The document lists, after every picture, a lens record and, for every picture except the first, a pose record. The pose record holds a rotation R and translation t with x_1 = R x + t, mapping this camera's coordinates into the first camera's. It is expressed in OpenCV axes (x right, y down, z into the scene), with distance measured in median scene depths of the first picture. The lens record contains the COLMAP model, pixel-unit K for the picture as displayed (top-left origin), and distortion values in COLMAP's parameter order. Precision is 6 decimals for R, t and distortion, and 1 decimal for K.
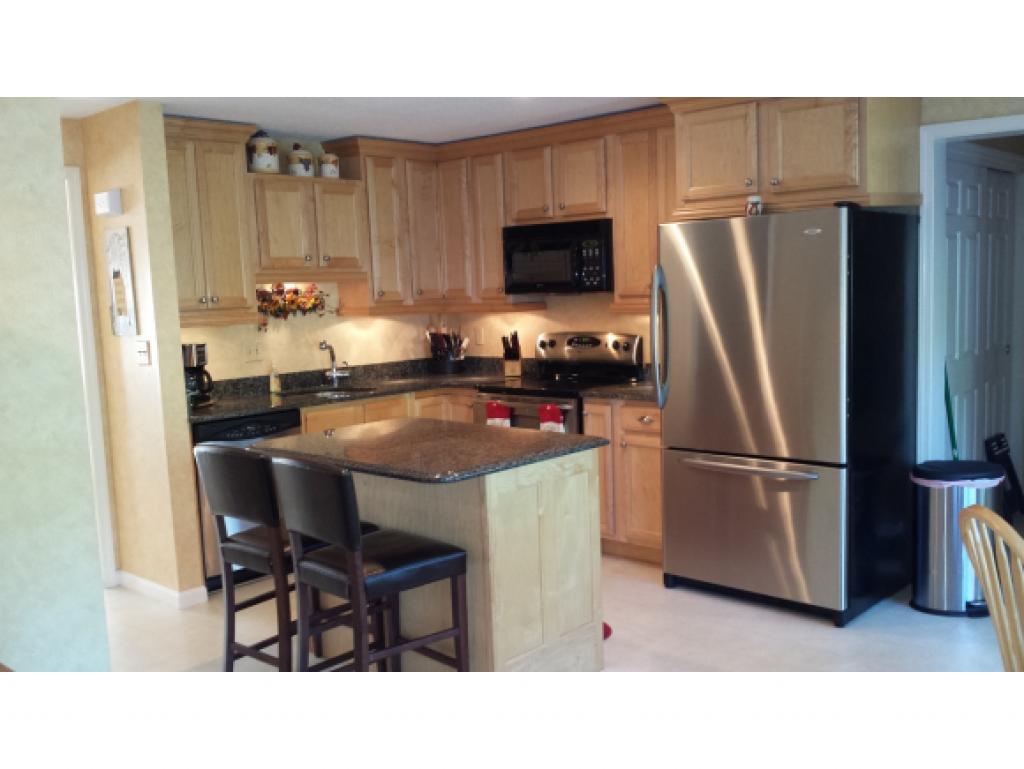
lens RADIAL K [[946.1, 0, 512.7], [0, 946.1, 368.4], [0, 0, 1]] dist [0.162020, -0.465670]
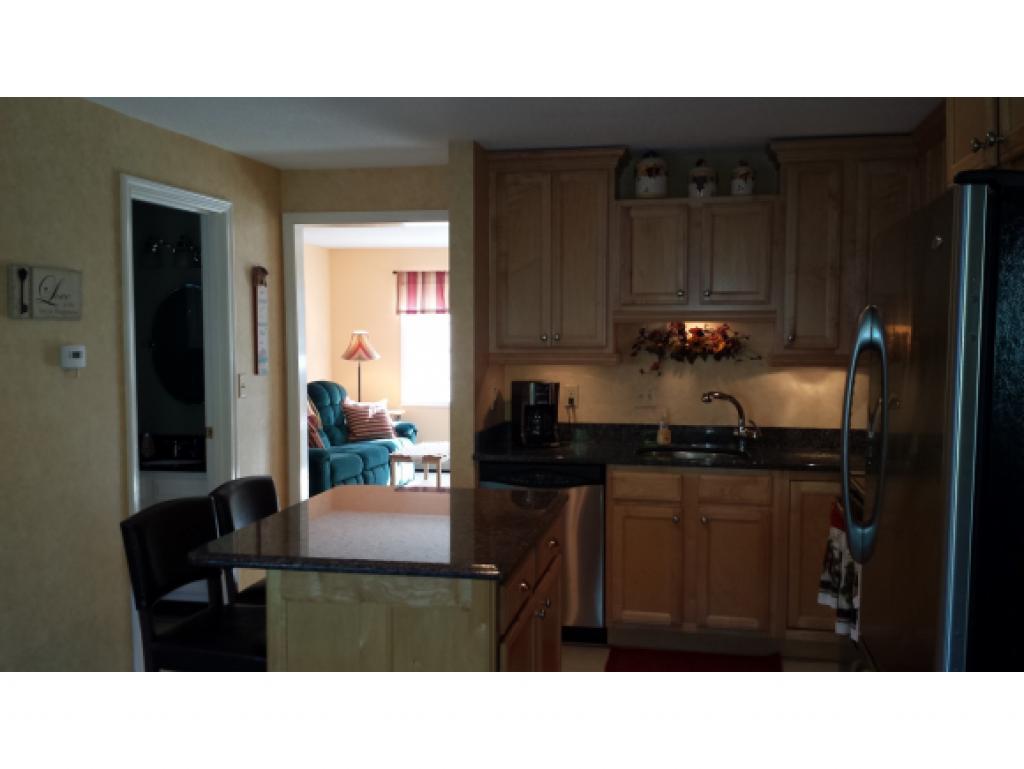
lens RADIAL K [[946.1, 0, 512.7], [0, 946.1, 368.4], [0, 0, 1]] dist [0.162020, -0.465670]
pose [[0.535628, 0.069470, -0.841592, 0.404597], [-0.096994, 0.995076, 0.020408, -0.049296], [0.838865, 0.070699, 0.539729, 0.401300]]
